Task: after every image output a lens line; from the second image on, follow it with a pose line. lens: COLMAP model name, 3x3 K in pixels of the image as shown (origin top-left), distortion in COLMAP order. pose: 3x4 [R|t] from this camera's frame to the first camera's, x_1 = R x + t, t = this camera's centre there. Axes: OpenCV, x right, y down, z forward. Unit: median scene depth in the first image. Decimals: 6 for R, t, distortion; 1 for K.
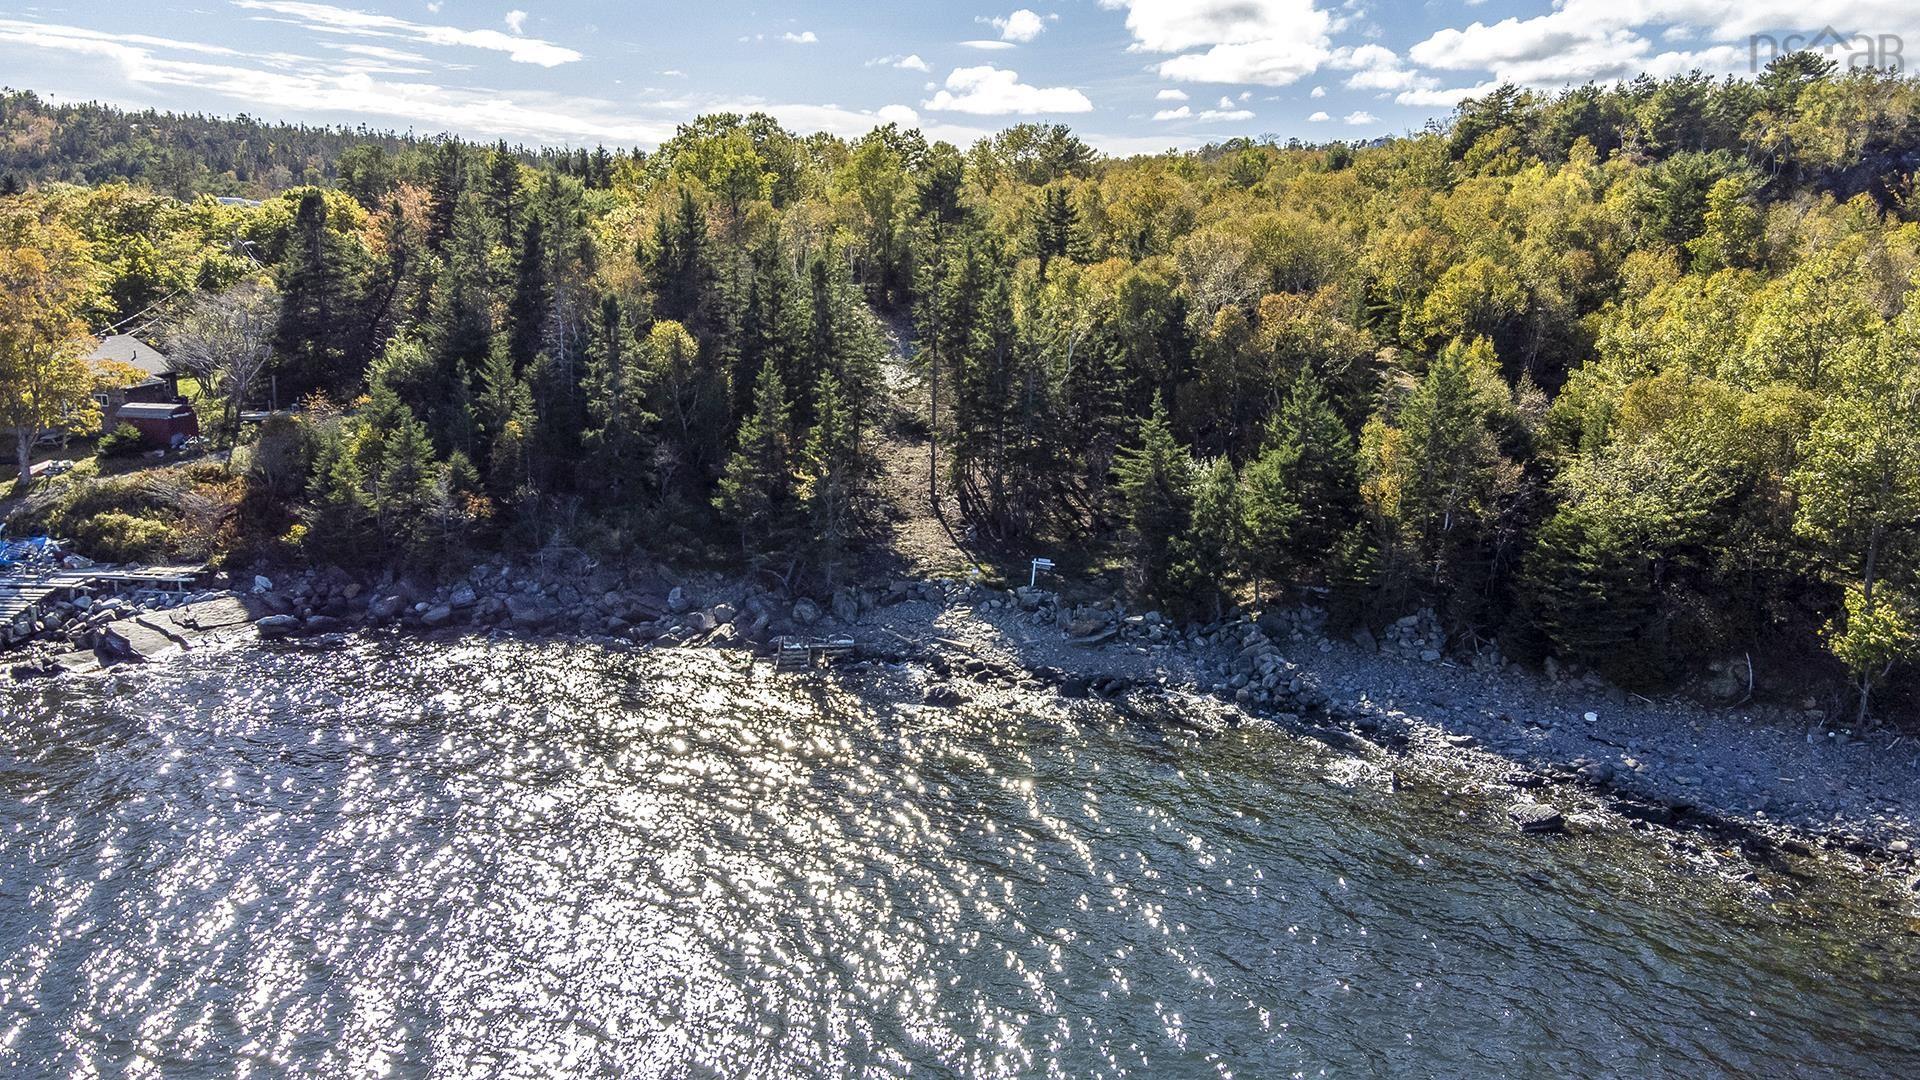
lens RADIAL K [[1400.0, 0, 958.1], [0, 1400.0, 543.0], [0, 0, 1]] dist [0.276547, -0.220005]
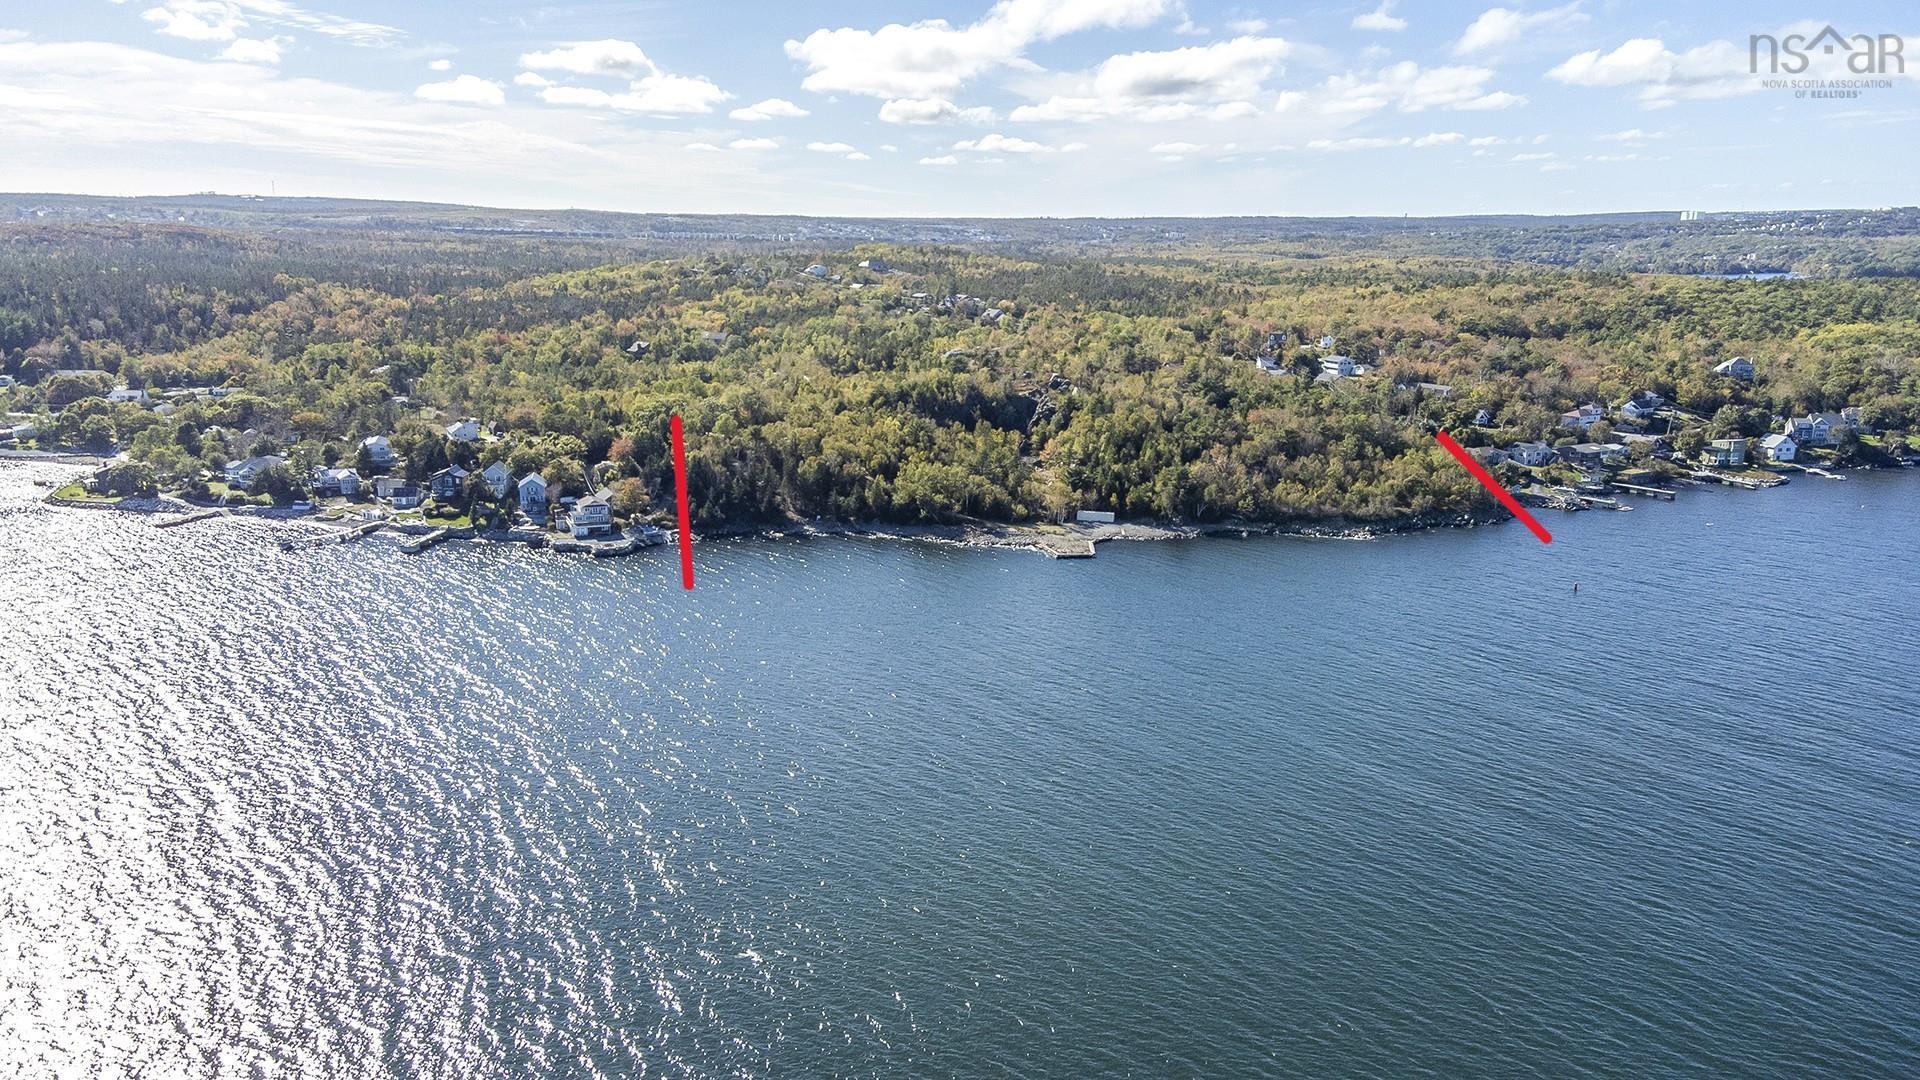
lens RADIAL K [[1400.0, 0, 958.1], [0, 1400.0, 543.0], [0, 0, 1]] dist [0.276547, -0.220005]
pose [[0.925902, -0.095685, 0.365446, -1.470809], [0.092249, 0.995373, 0.026893, 0.017927], [-0.366328, 0.008811, 0.930444, -4.450263]]
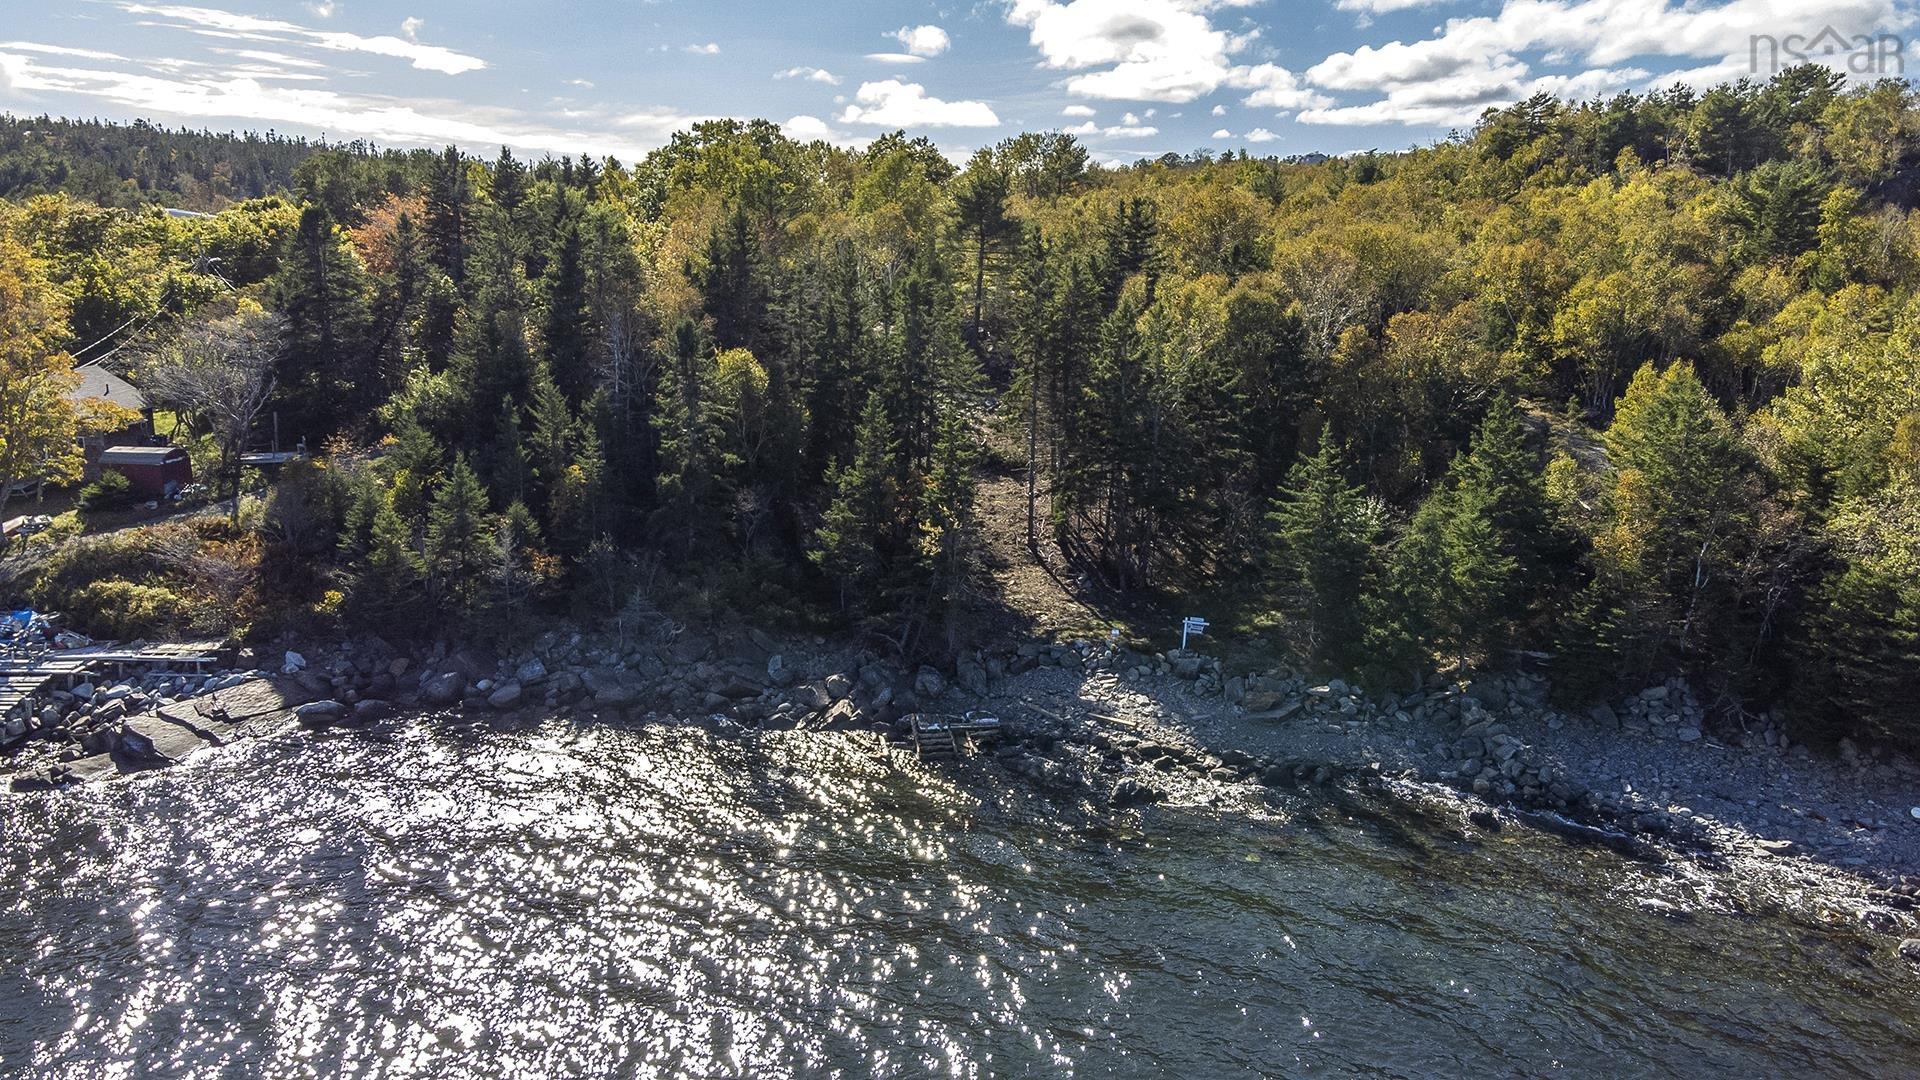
lens RADIAL K [[1400.0, 0, 958.1], [0, 1400.0, 543.0], [0, 0, 1]] dist [0.276547, -0.220005]
pose [[0.998378, -0.011559, 0.055749, -0.123567], [0.012016, 0.999897, -0.007860, -0.027340], [-0.055652, 0.008517, 0.998414, 0.115166]]
